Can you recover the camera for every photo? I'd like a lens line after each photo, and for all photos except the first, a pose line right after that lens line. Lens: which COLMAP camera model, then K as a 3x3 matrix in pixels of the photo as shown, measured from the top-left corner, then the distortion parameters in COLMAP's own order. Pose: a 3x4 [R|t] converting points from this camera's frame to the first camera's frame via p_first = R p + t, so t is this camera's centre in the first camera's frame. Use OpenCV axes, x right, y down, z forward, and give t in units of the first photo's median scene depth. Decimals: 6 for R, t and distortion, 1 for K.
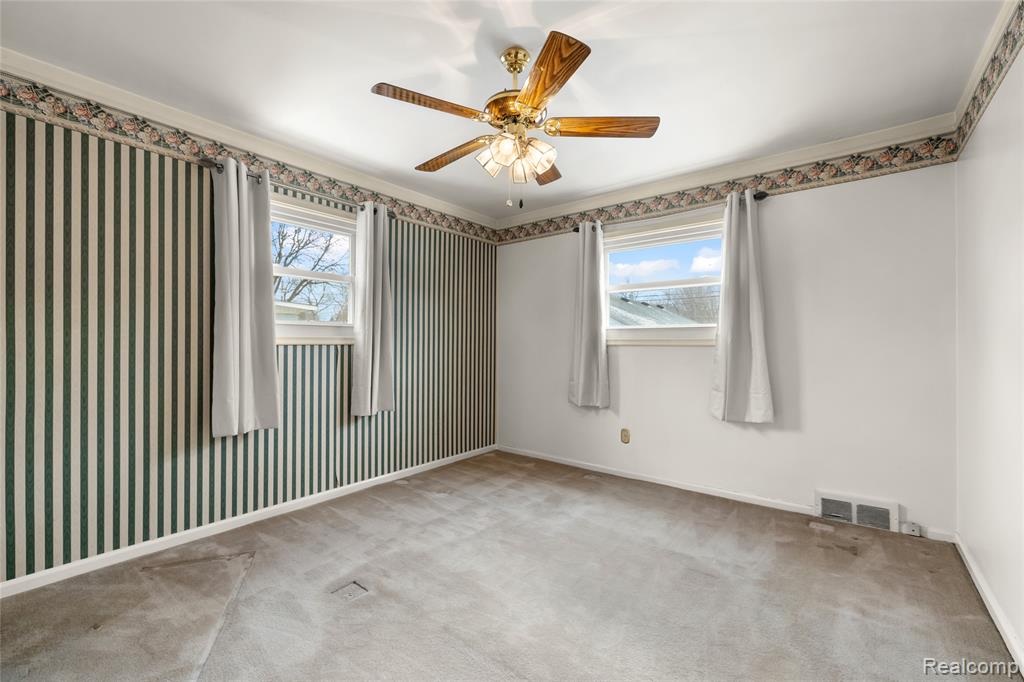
lens RADIAL K [[428.6, 0, 511.7], [0, 428.6, 345.0], [0, 0, 1]] dist [0.001460, 0.000064]
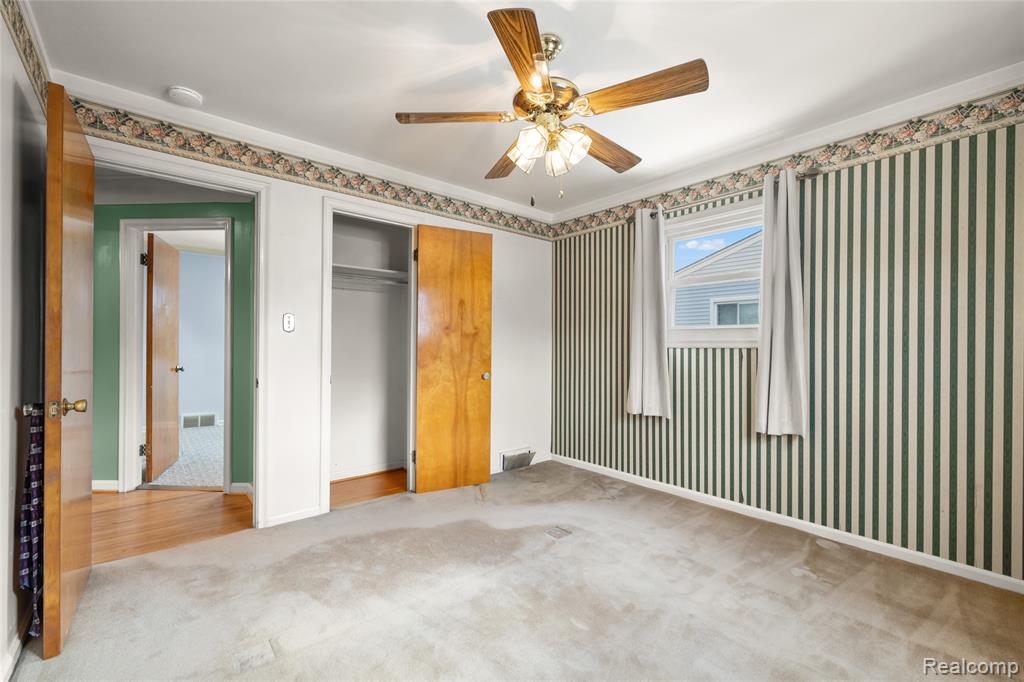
lens RADIAL K [[421.9, 0, 517.2], [0, 421.9, 349.9], [0, 0, 1]] dist [0.000870, 0.000239]
pose [[-0.180964, 0.002032, -0.983488, 0.593196], [-0.013212, 0.999903, 0.004497, 0.005343], [0.983401, 0.013807, -0.180919, 0.714703]]
